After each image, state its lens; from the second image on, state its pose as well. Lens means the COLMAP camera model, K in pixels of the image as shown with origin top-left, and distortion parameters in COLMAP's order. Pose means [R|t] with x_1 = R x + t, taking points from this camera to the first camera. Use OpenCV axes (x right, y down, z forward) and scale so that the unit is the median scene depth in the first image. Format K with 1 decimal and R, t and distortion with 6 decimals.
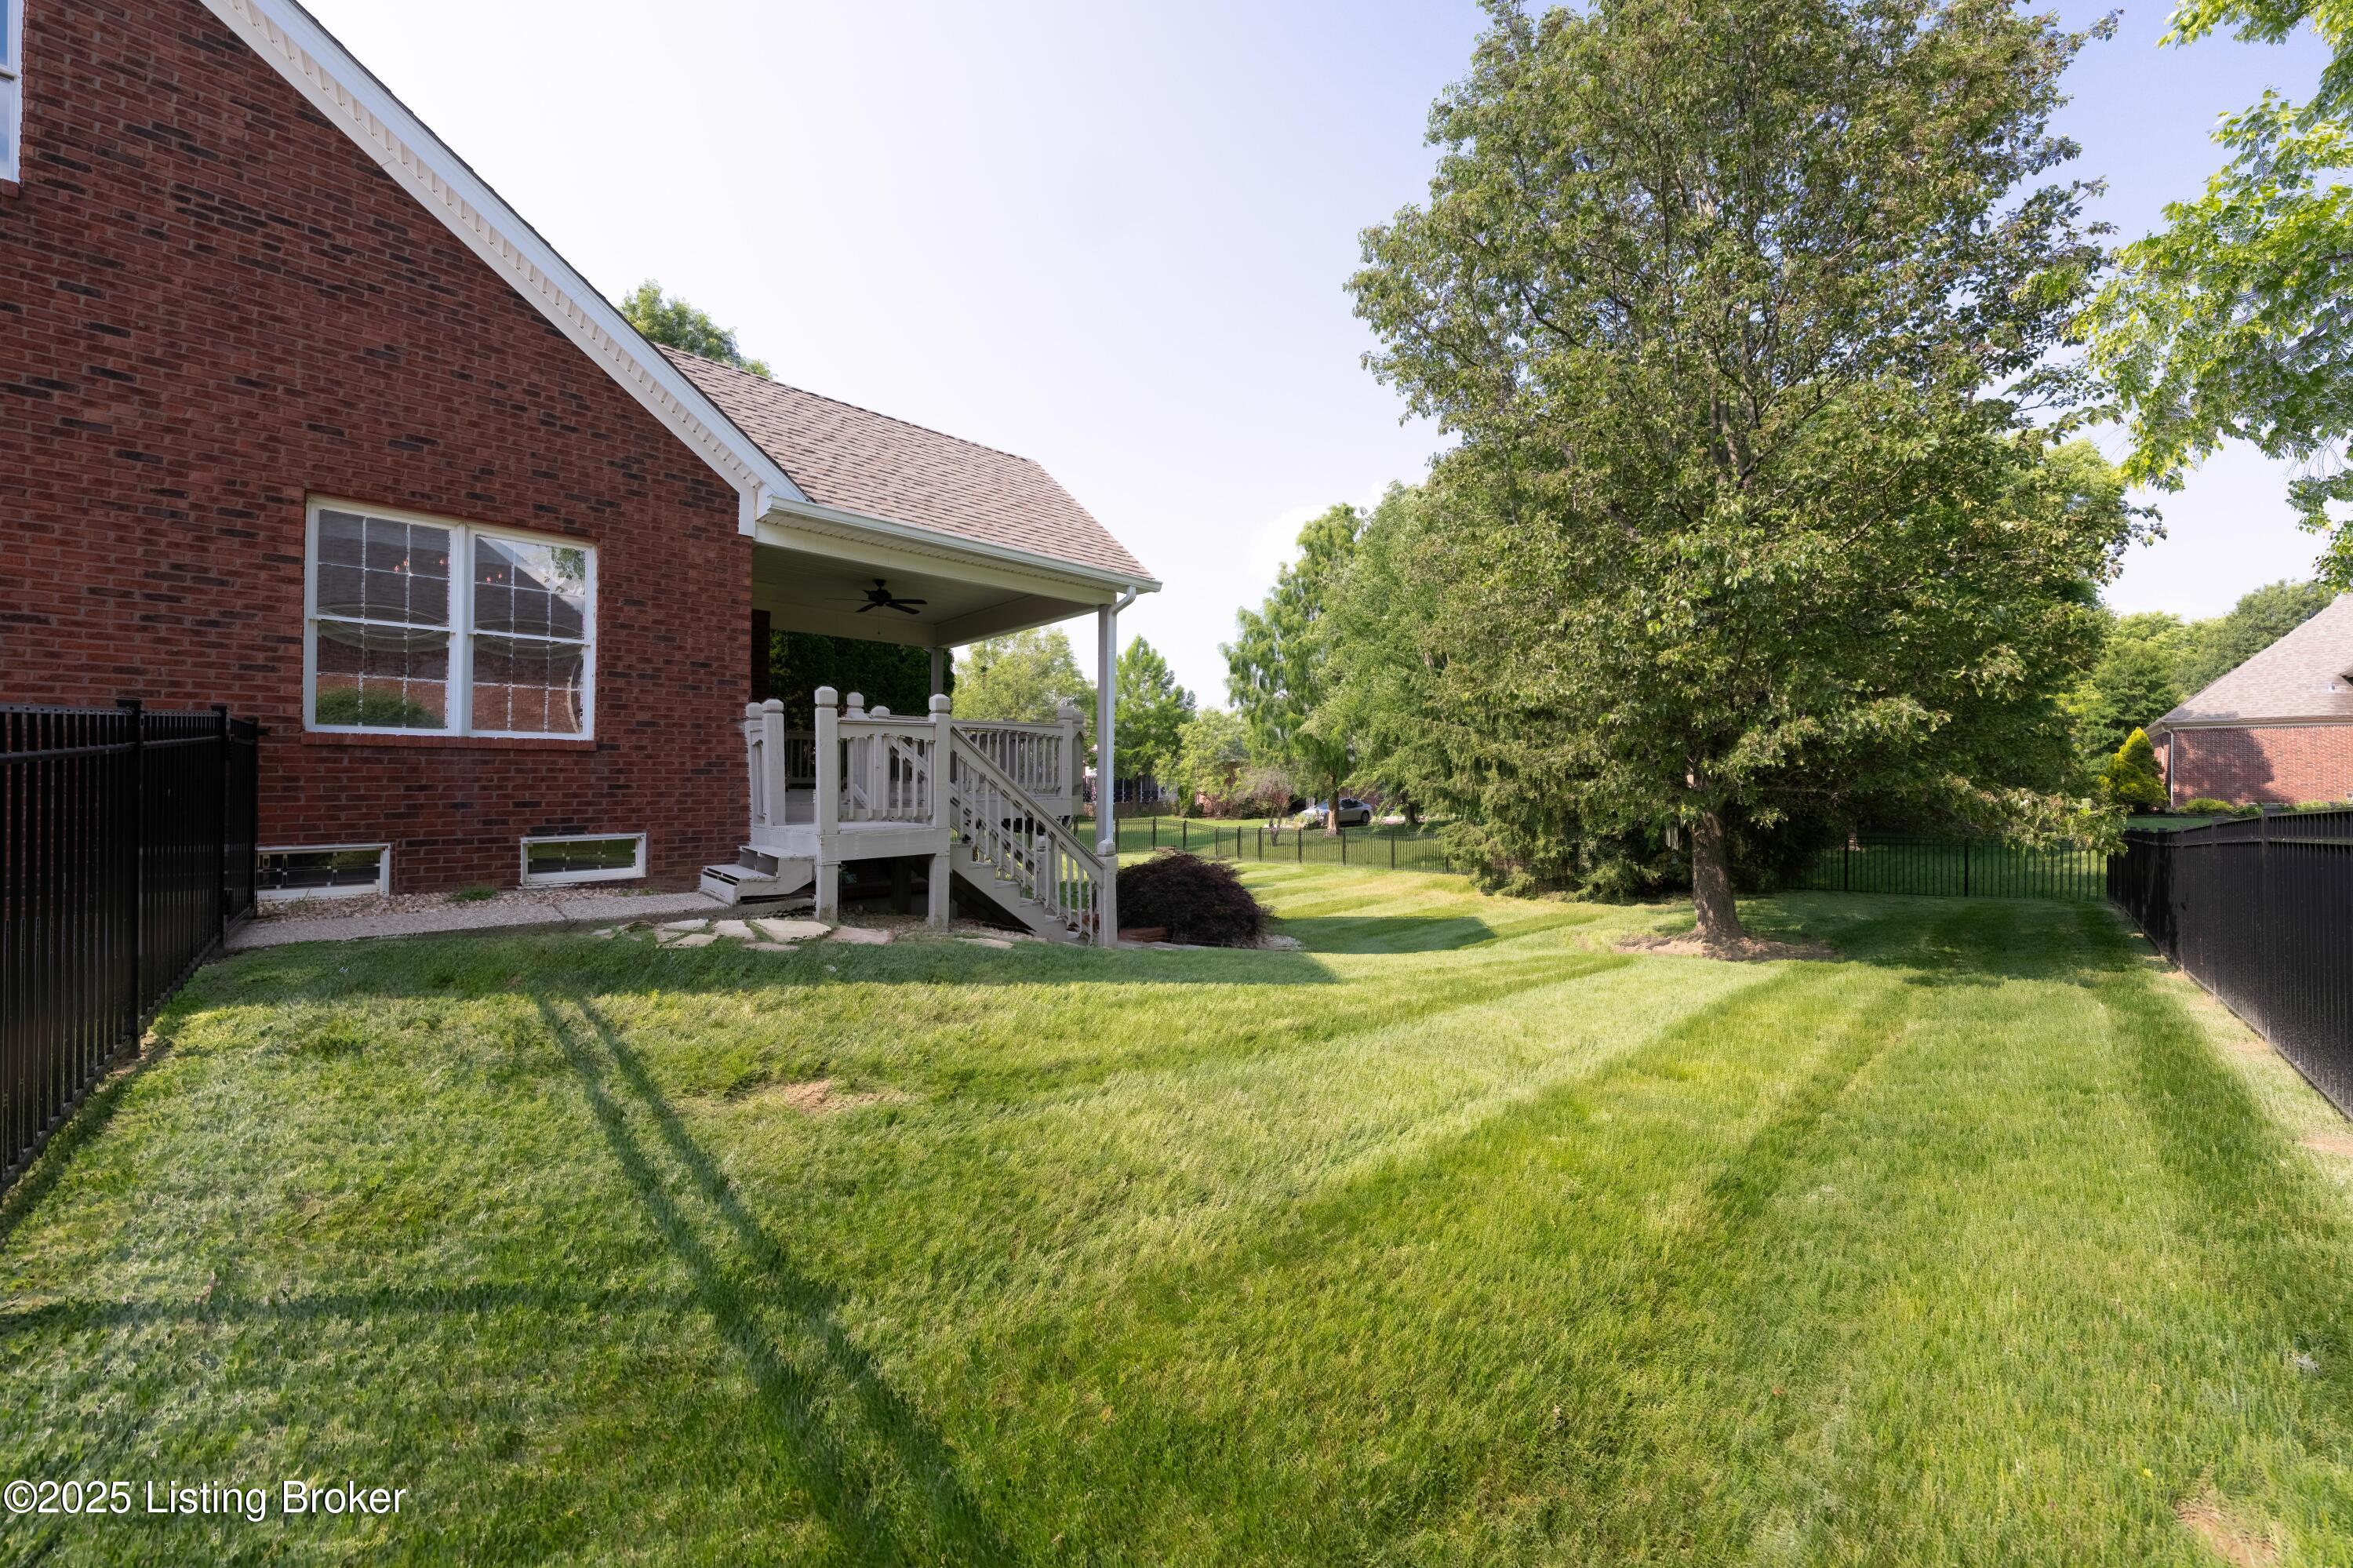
lens RADIAL K [[888.4, 0, 1179.0], [0, 888.4, 791.9], [0, 0, 1]] dist [0.000722, 0.000011]
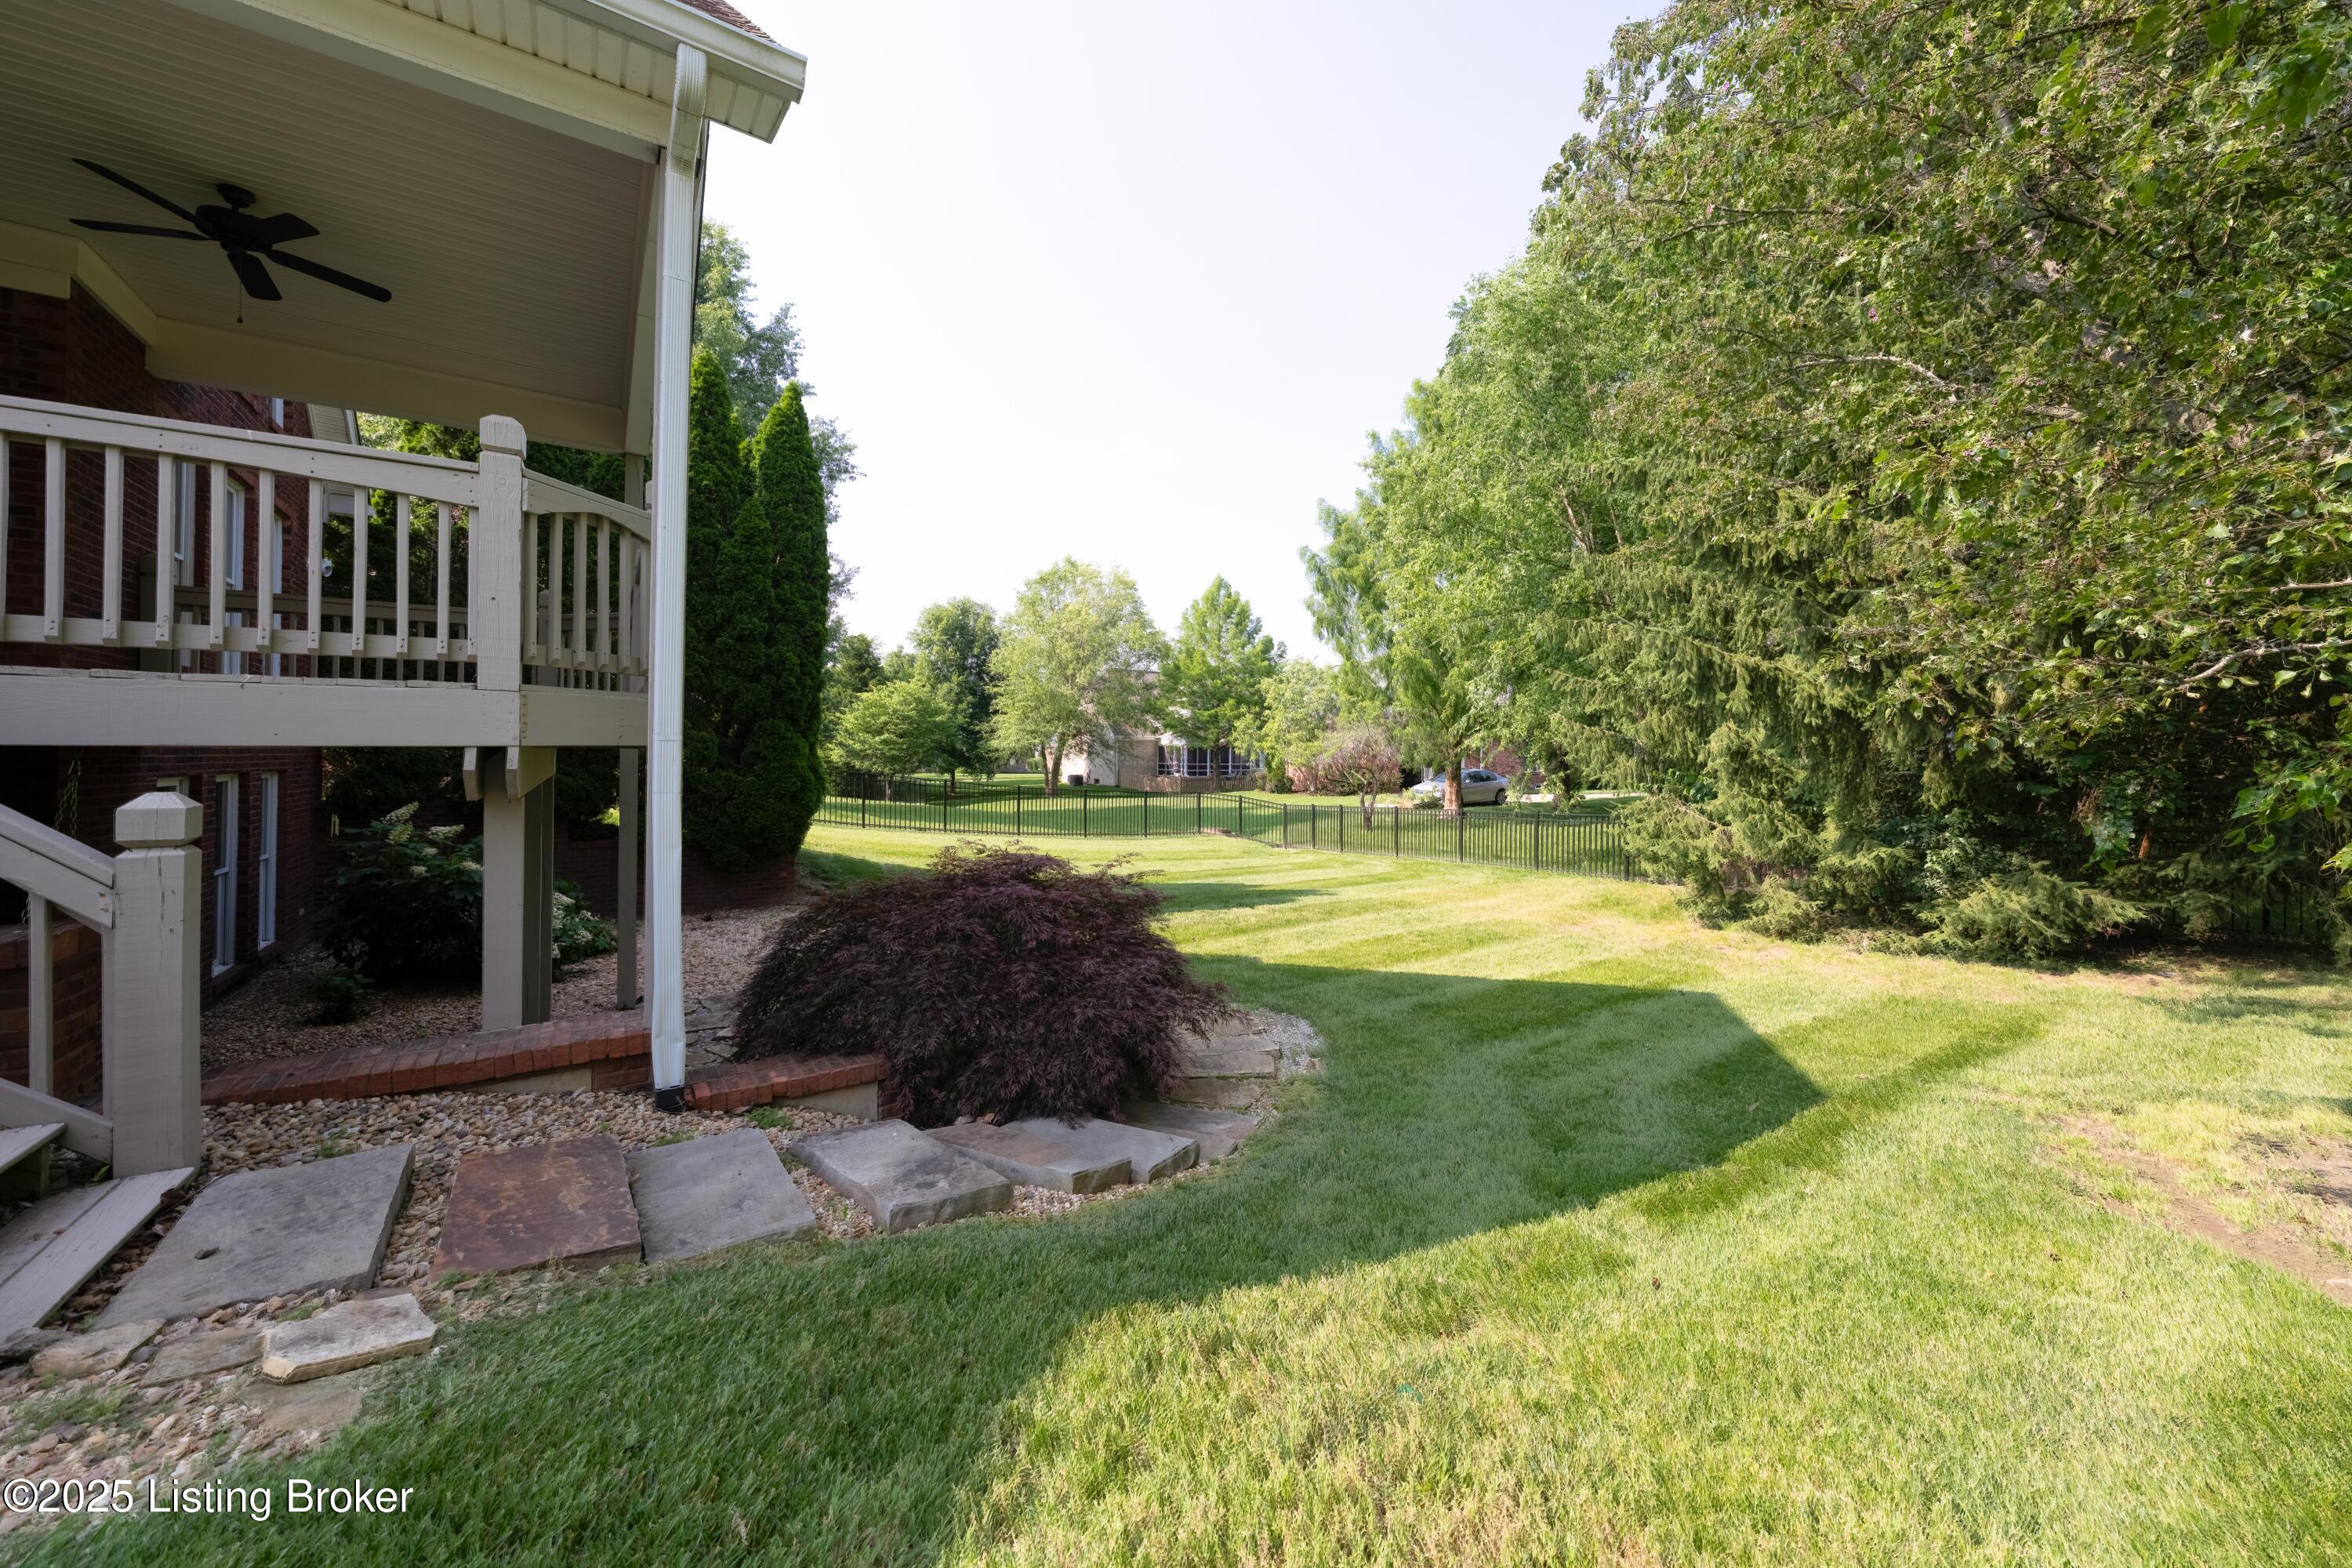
lens RADIAL K [[823.6, 0, 1173.7], [0, 823.6, 766.2], [0, 0, 1]] dist [-0.000710, -0.000027]
pose [[0.982343, 0.009352, -0.186856, 0.076185], [-0.011562, 0.999875, -0.010742, 0.016511], [0.186733, 0.012713, 0.982329, 0.295577]]
